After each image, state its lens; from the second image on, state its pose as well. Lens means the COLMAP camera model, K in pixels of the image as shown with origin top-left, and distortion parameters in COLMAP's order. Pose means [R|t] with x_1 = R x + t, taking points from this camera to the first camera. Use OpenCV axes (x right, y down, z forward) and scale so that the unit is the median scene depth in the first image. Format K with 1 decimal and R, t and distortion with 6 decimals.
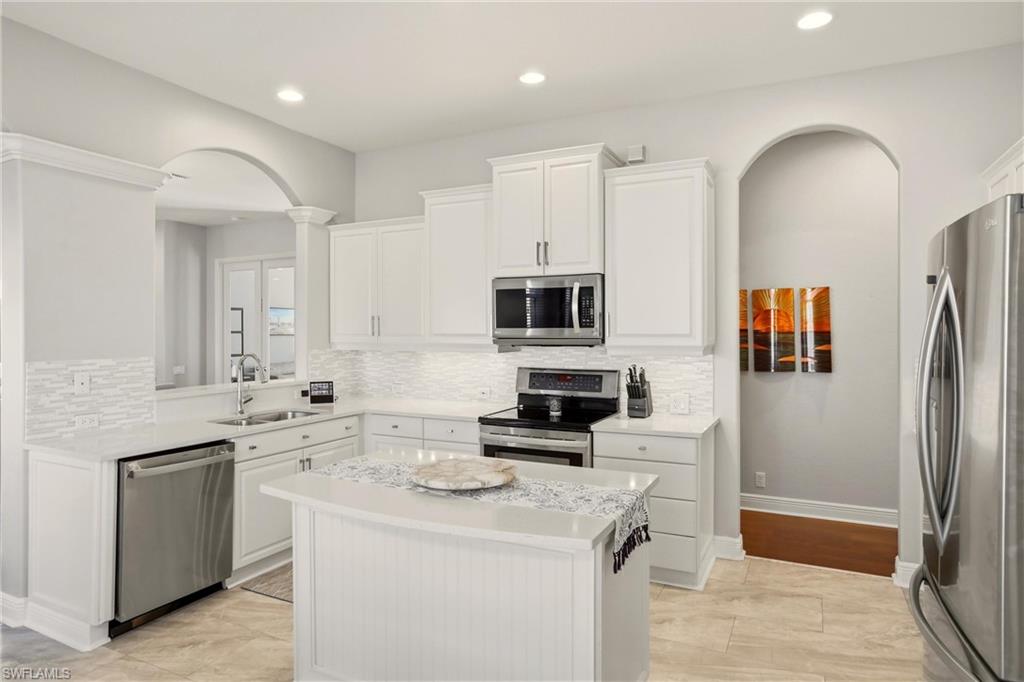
lens RADIAL K [[607.3, 0, 511.0], [0, 607.3, 341.1], [0, 0, 1]] dist [-0.017419, 0.001753]
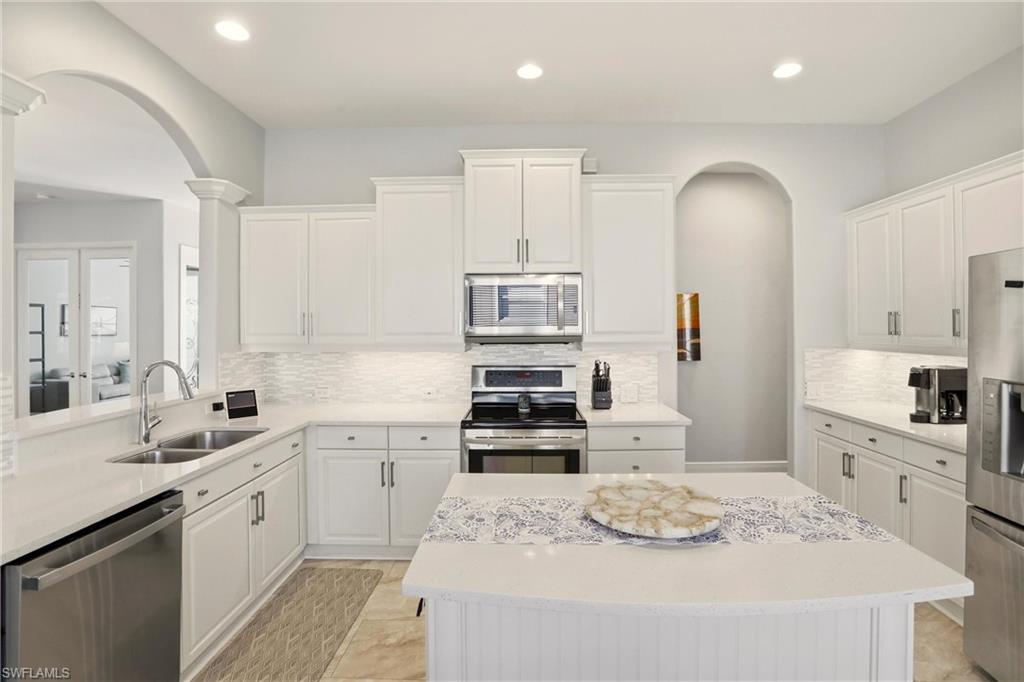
lens RADIAL K [[477.3, 0, 515.9], [0, 477.3, 331.9], [0, 0, 1]] dist [-0.025459, 0.004074]
pose [[0.903523, -0.006924, 0.428483, -0.265595], [0.012384, 0.999874, -0.009955, -0.003513], [-0.428360, 0.014301, 0.903495, 0.268302]]
